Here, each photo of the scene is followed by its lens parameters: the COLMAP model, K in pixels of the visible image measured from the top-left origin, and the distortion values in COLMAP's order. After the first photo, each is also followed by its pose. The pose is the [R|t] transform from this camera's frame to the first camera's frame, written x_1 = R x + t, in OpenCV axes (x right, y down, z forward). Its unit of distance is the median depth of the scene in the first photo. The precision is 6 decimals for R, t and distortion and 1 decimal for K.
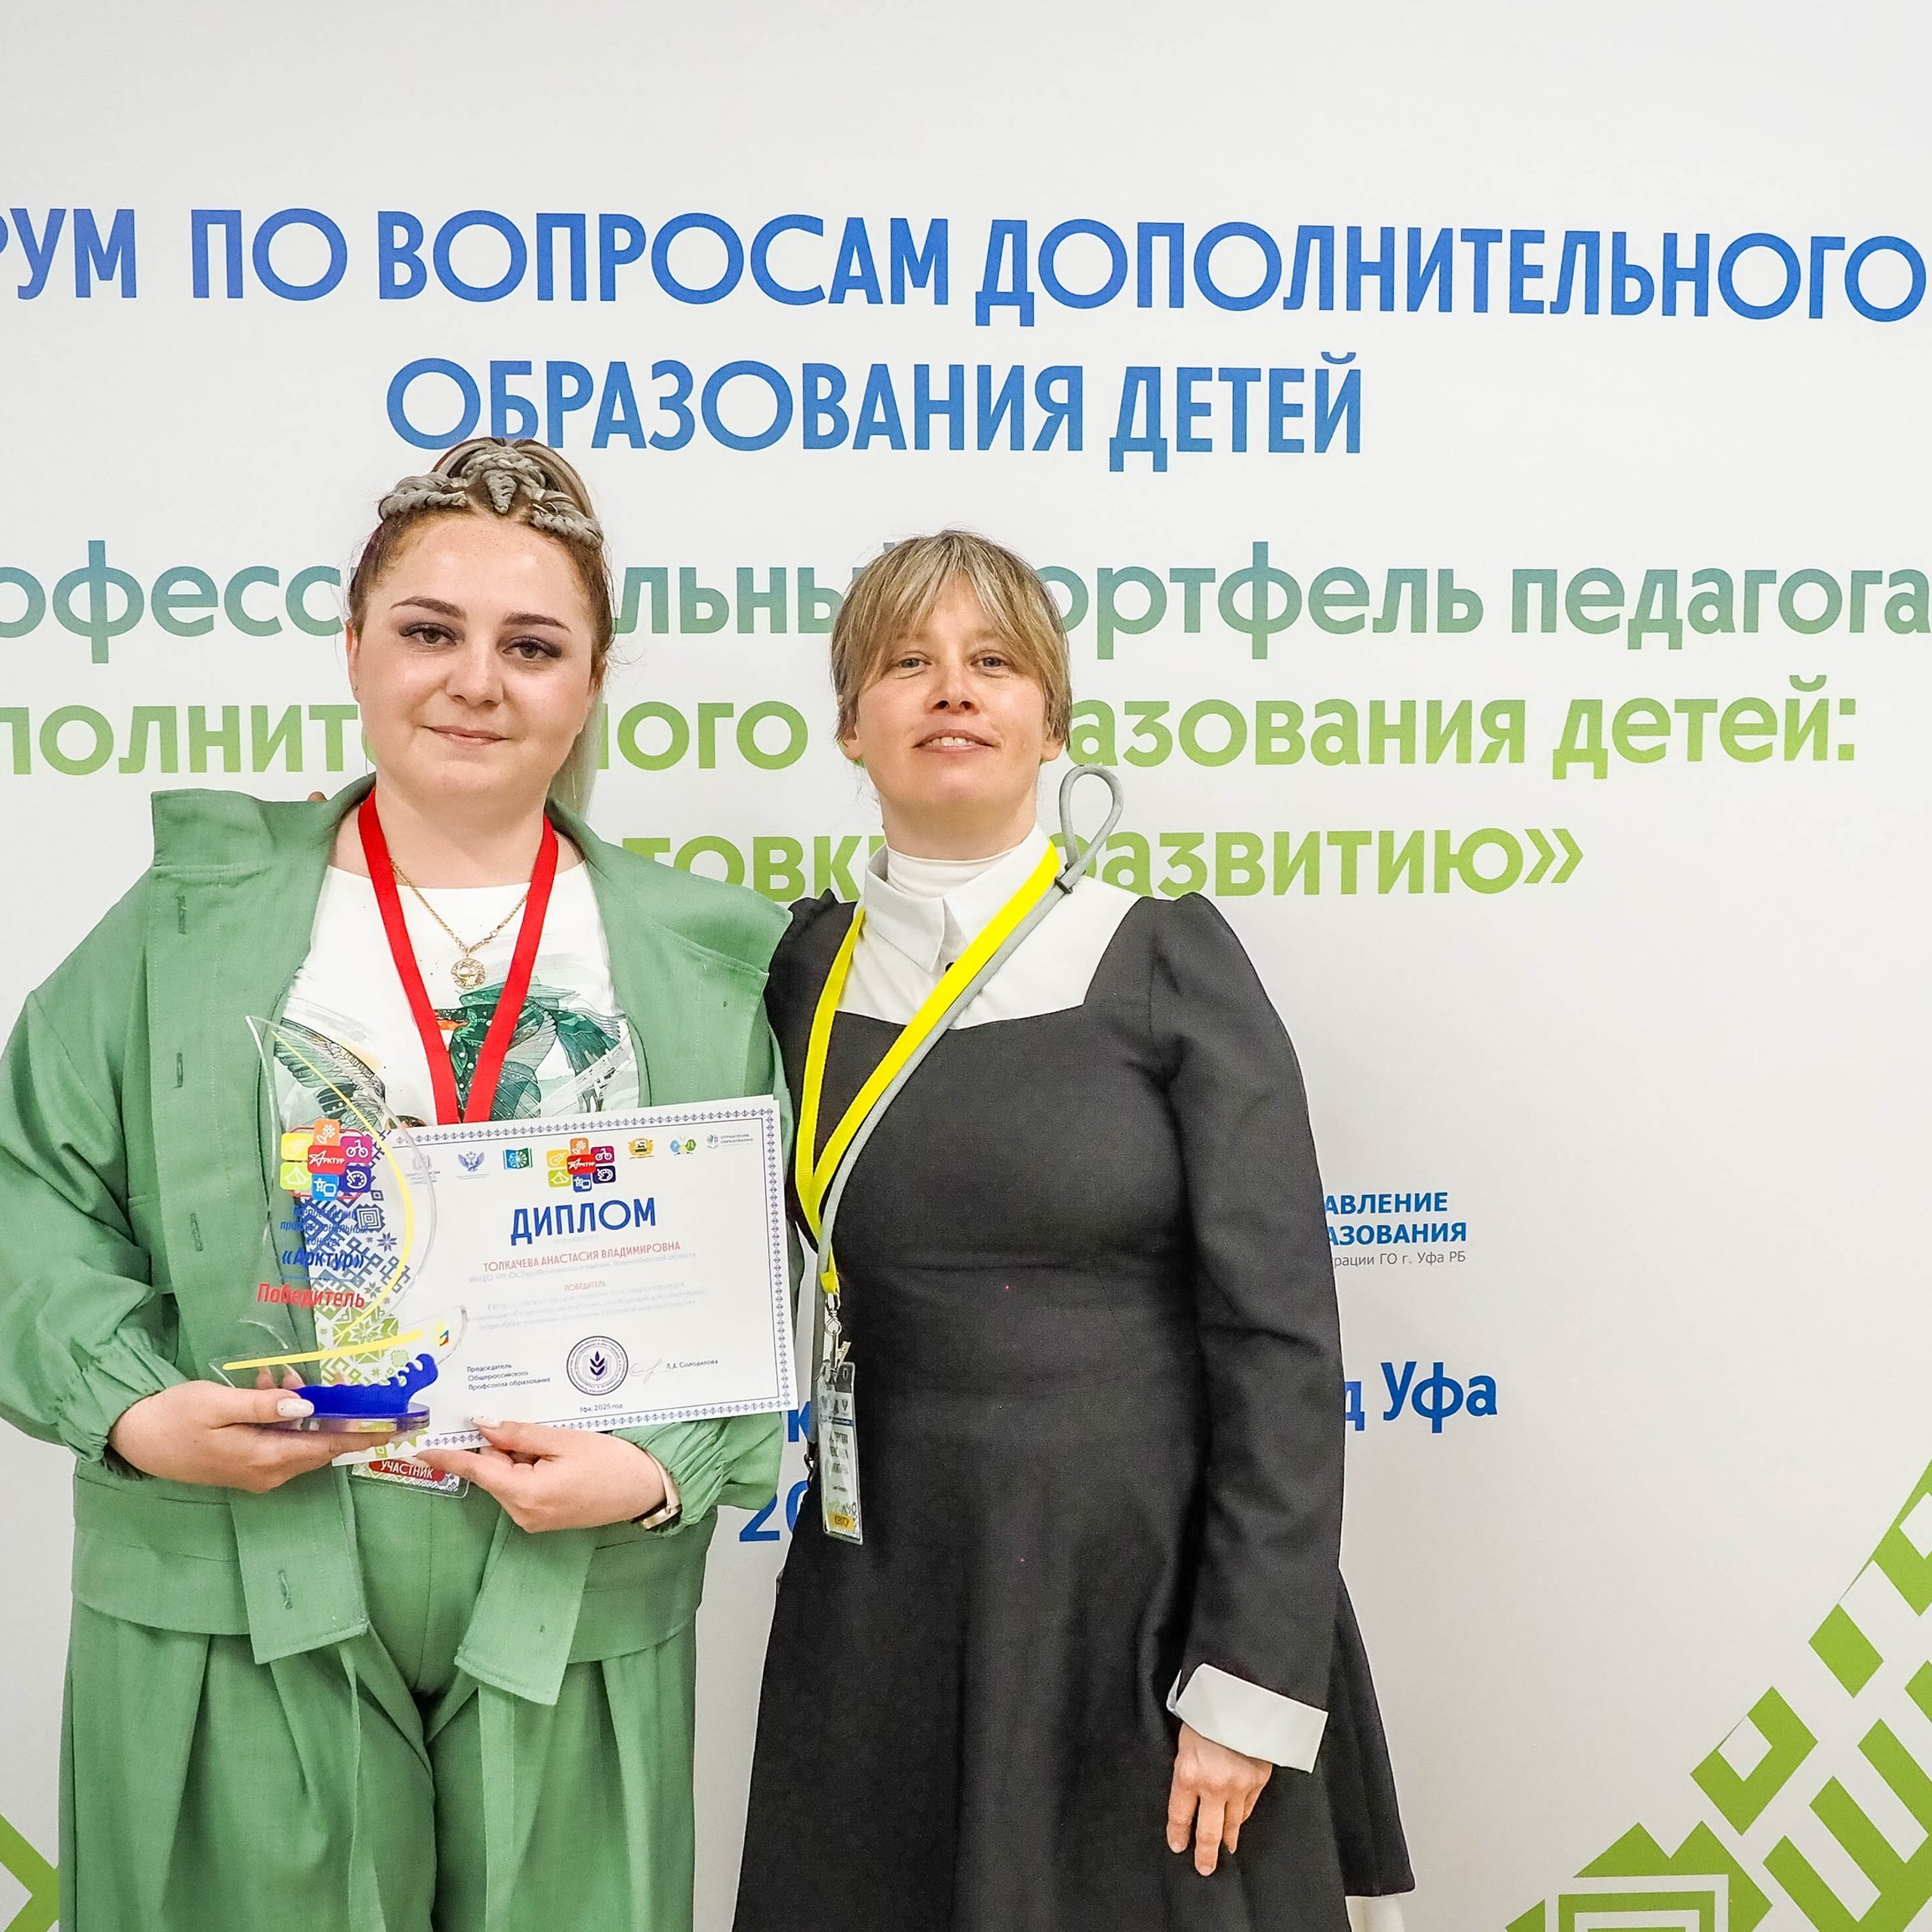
lens RADIAL K [[2543.8, 0, 983.8], [0, 2543.8, 968.7], [0, 0, 1]] dist [-0.047958, 0.000000]
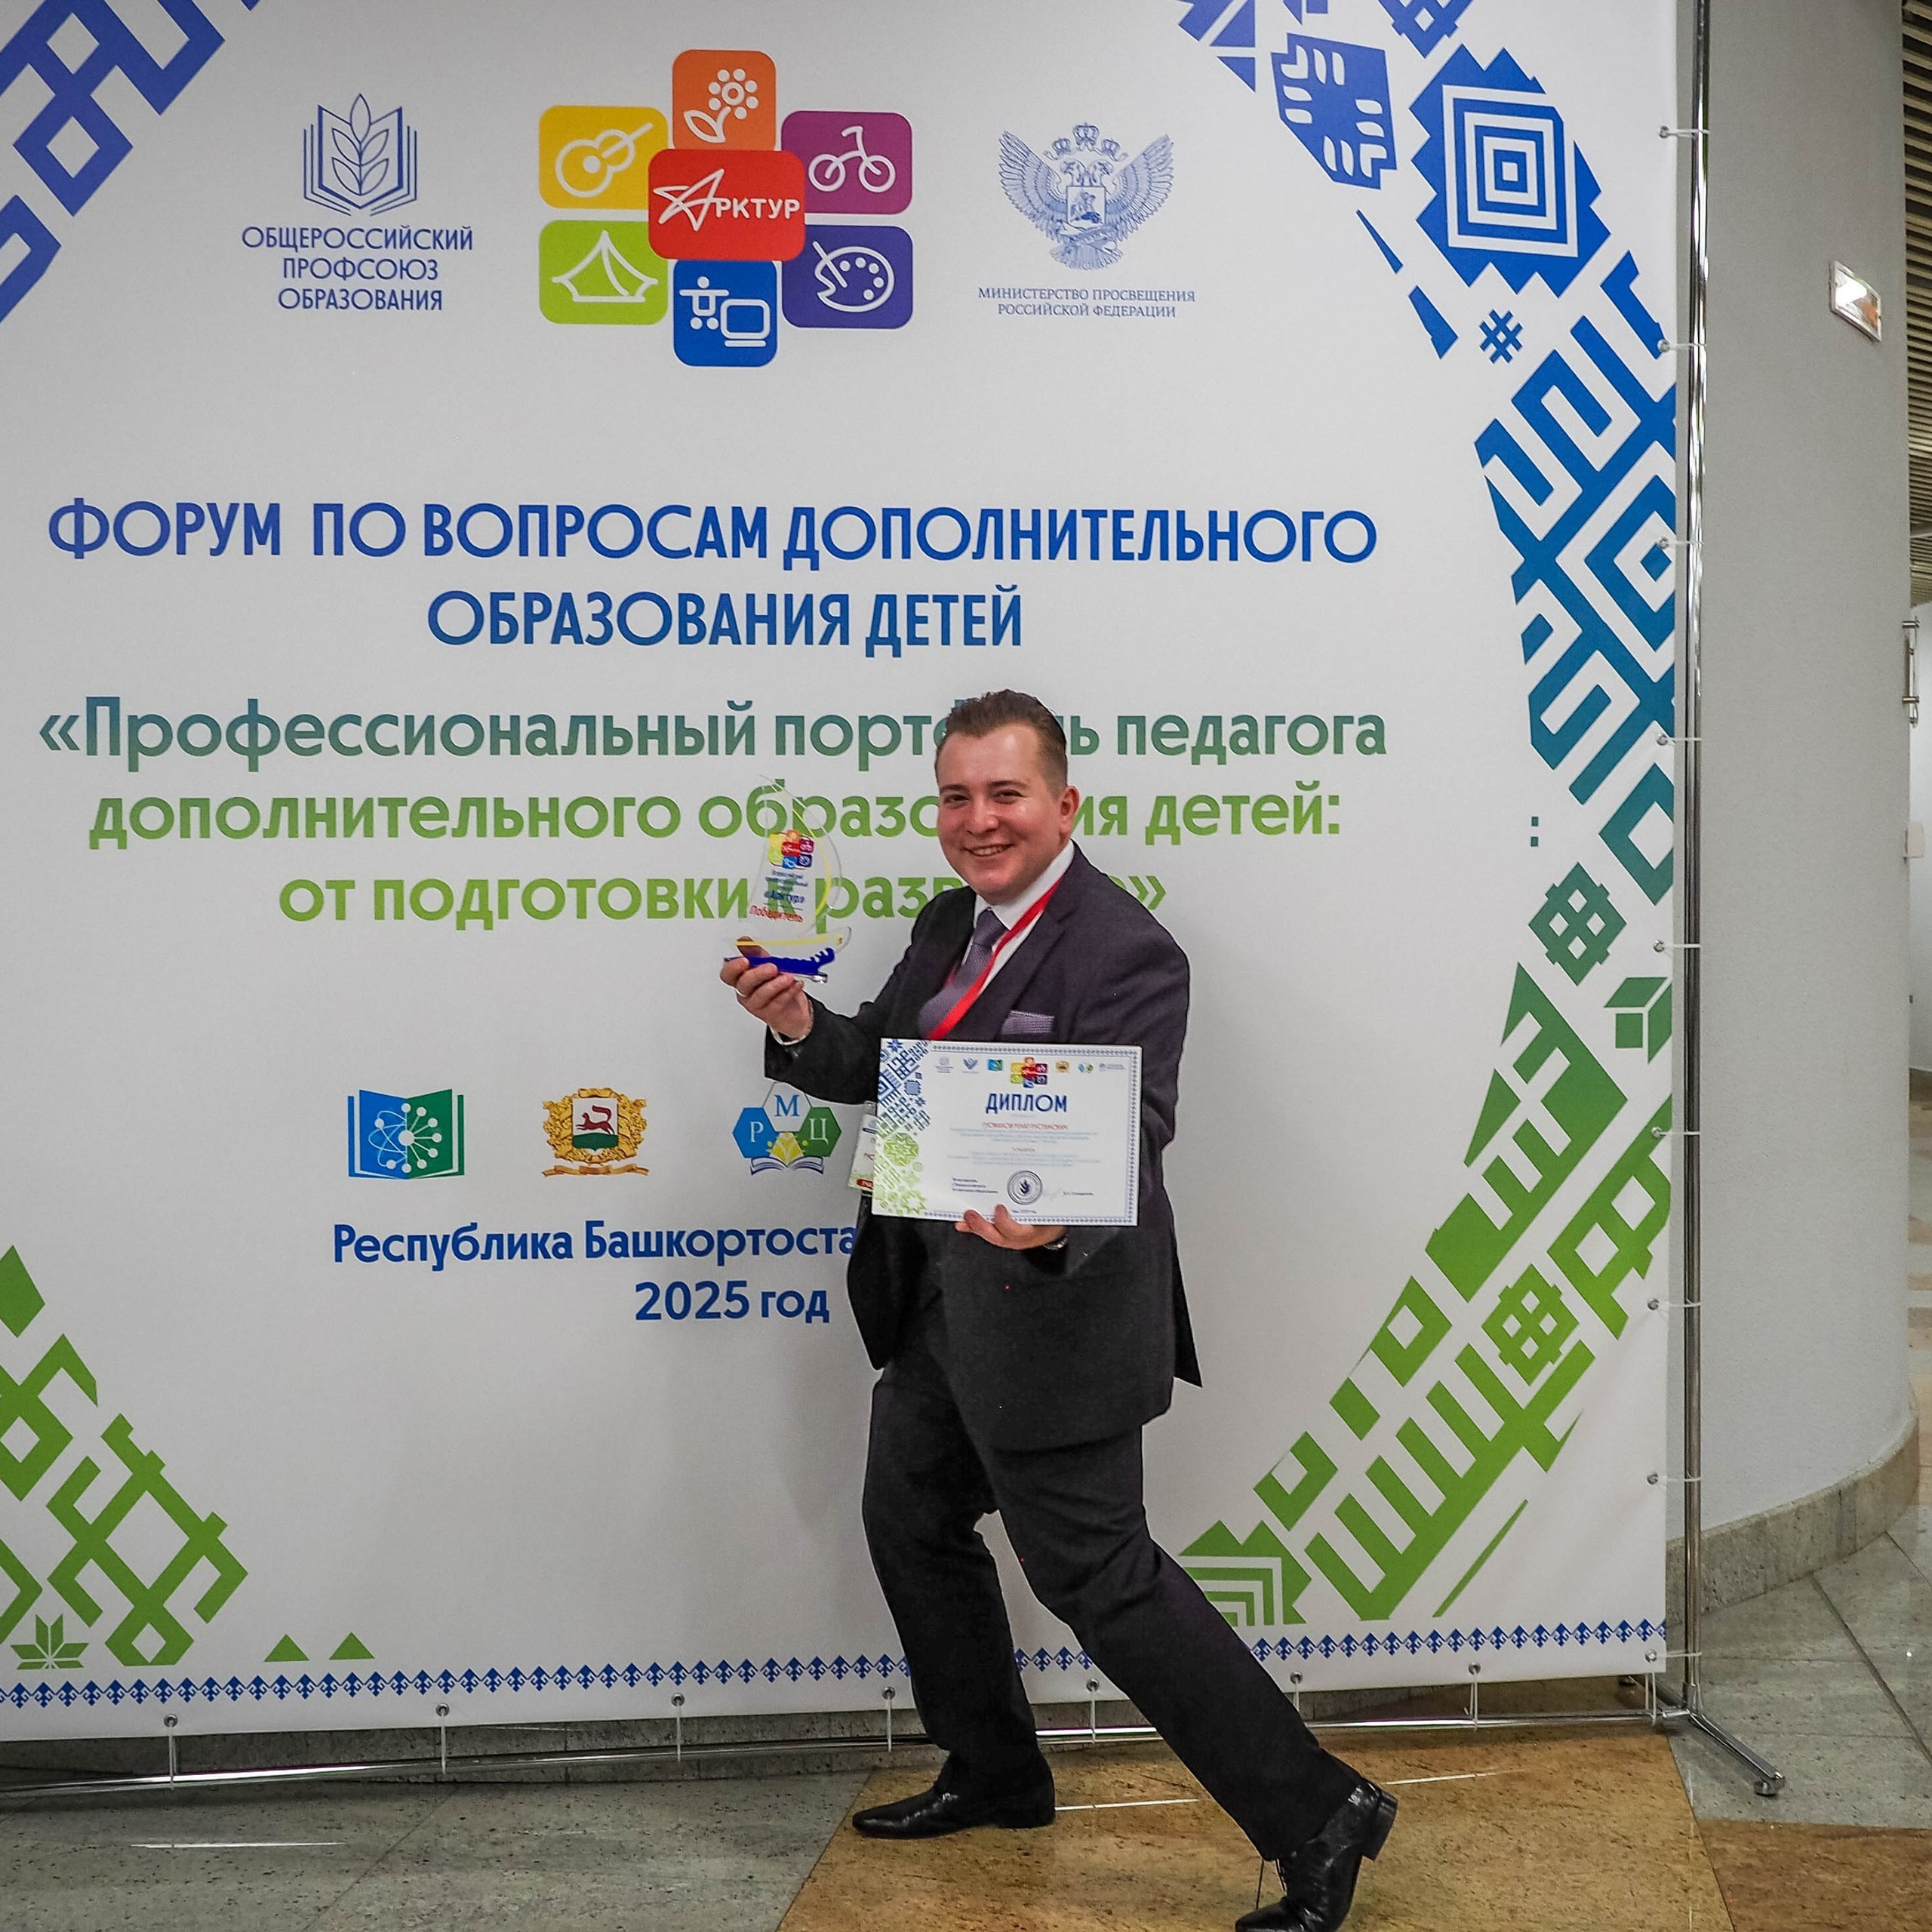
lens RADIAL K [[2543.8, 0, 987.1], [0, 2543.8, 958.6], [0, 0, 1]] dist [-0.047958, 0.000000]
pose [[0.999949, -0.001222, -0.010035, 0.144463], [0.000412, 0.996768, -0.080330, 0.130803], [0.010101, 0.080322, 0.996718, -0.623501]]
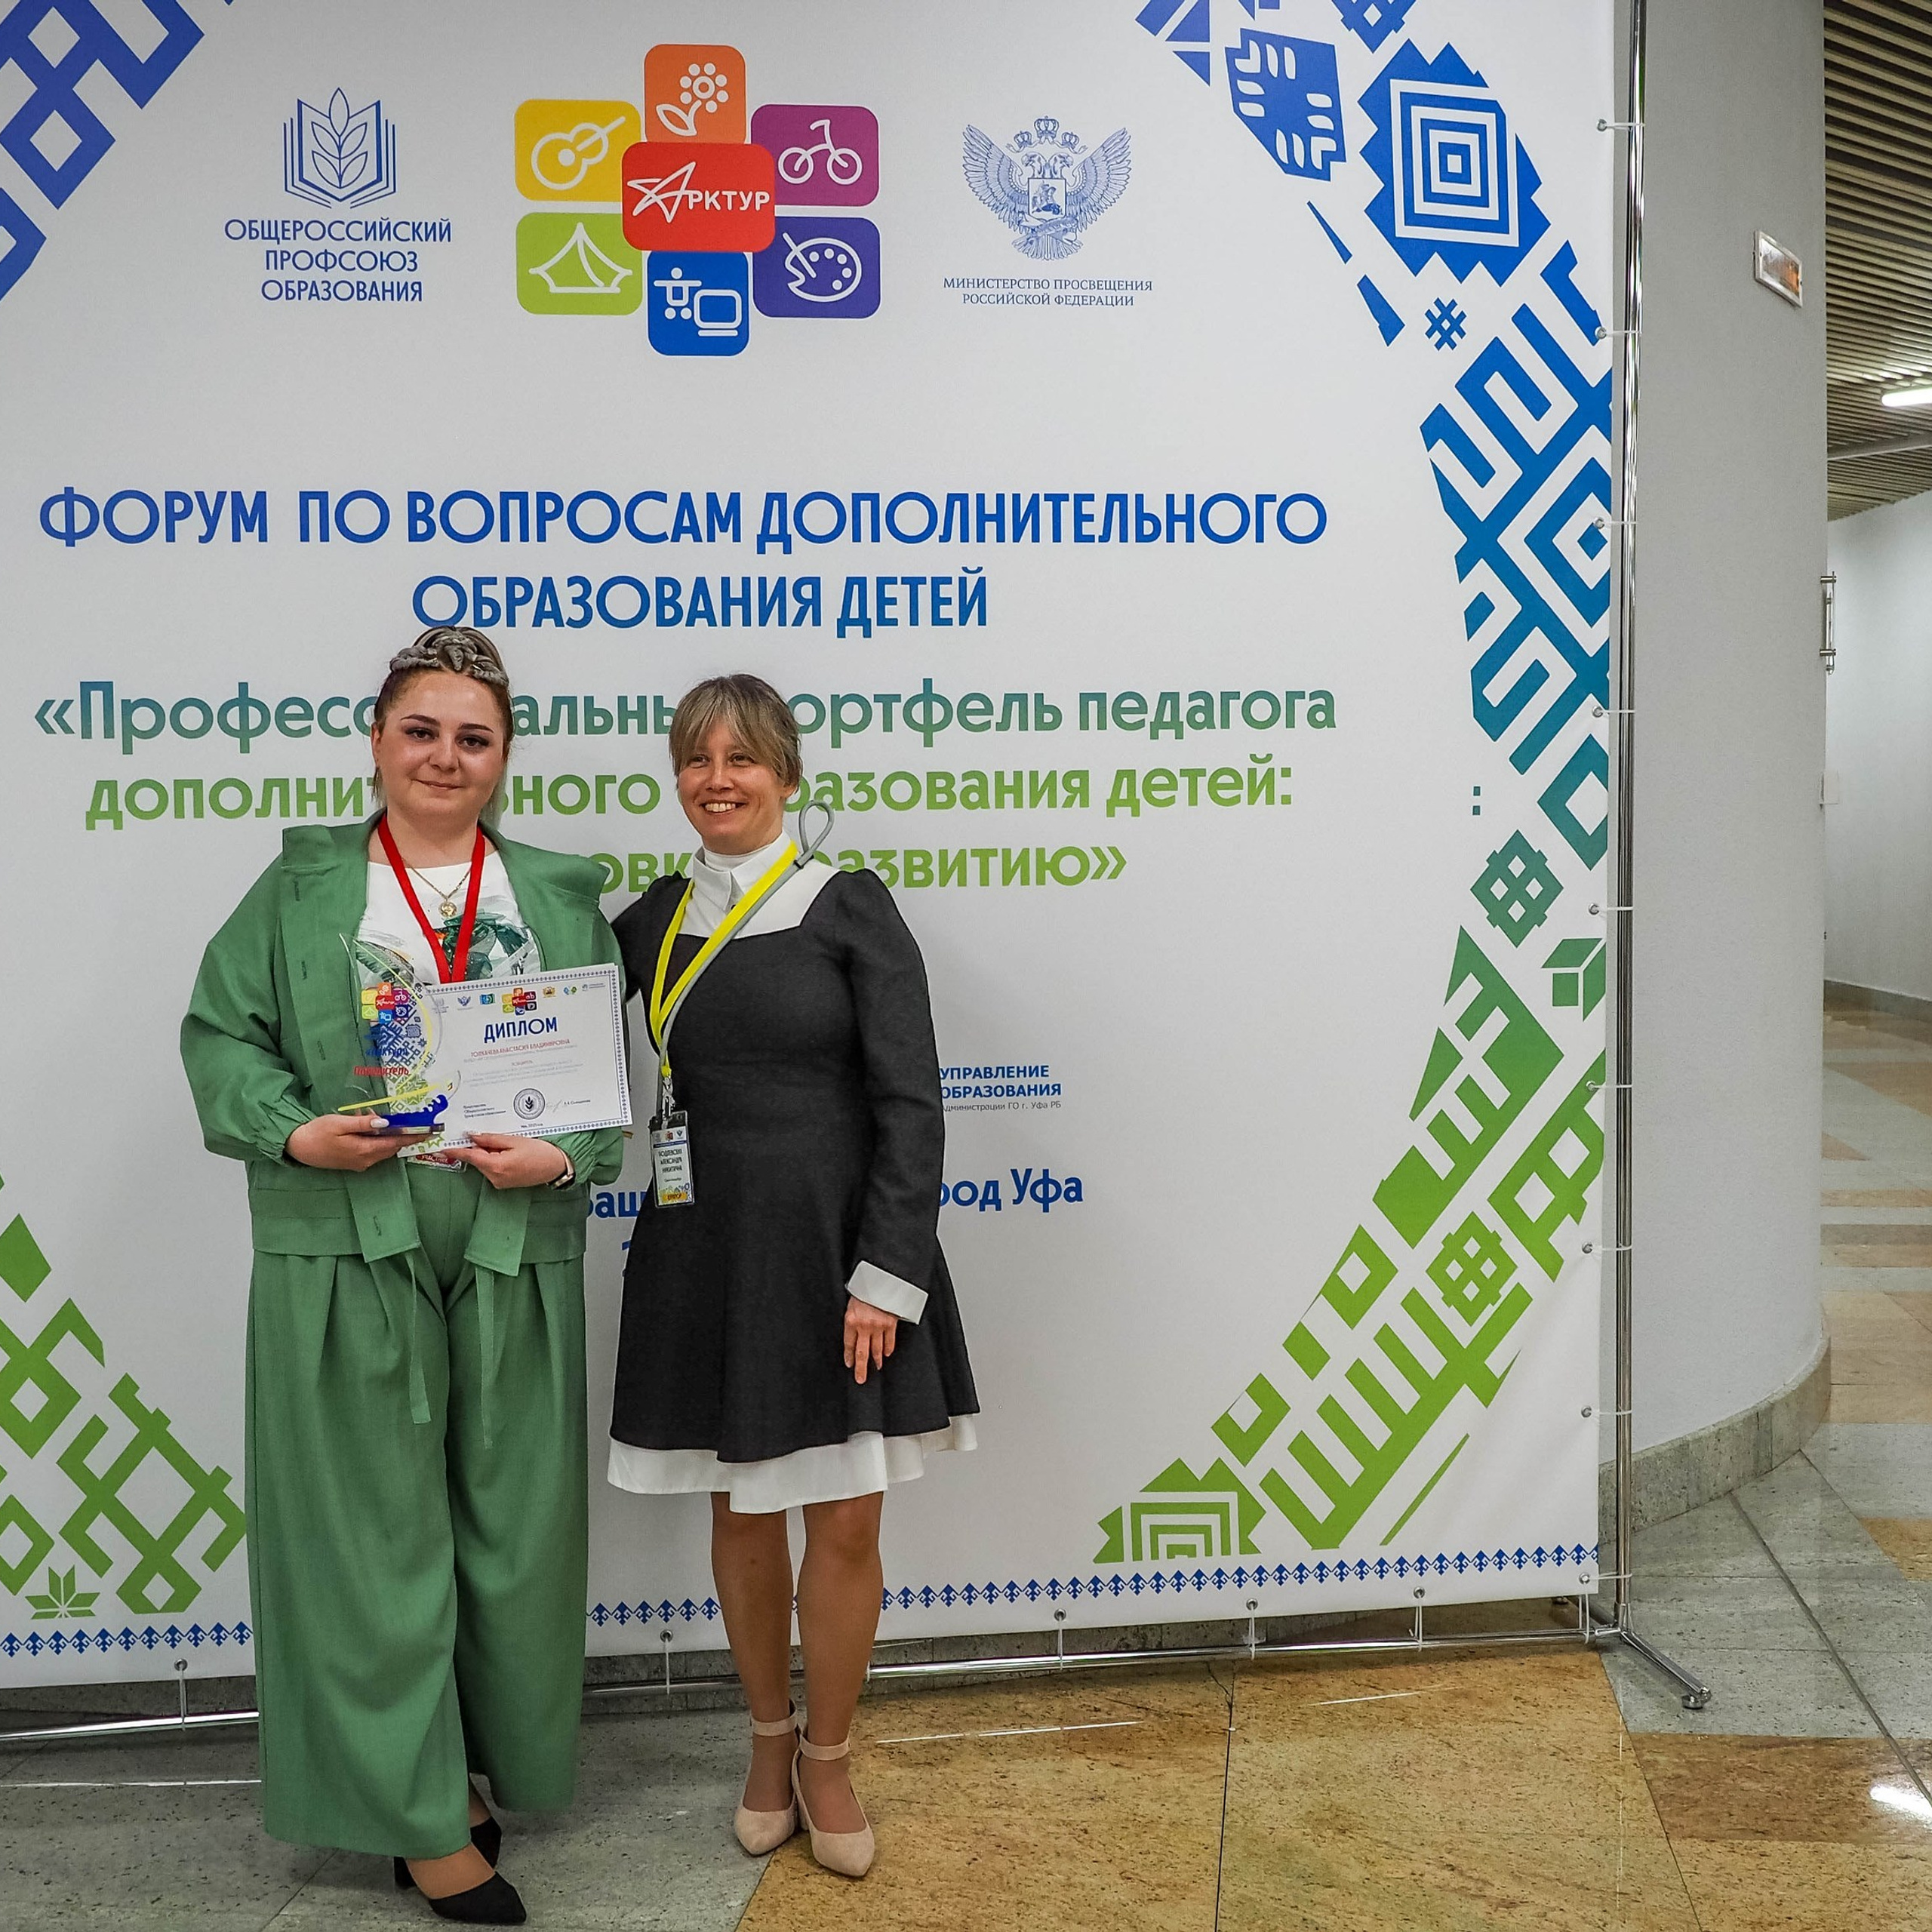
lens RADIAL K [[2543.8, 0, 989.7], [0, 2543.8, 961.3], [0, 0, 1]] dist [-0.047958, 0.000000]
pose [[0.999635, -0.008373, 0.025693, 0.106232], [0.009387, 0.999171, -0.039610, 0.089462], [-0.025340, 0.039836, 0.998885, -0.697464]]
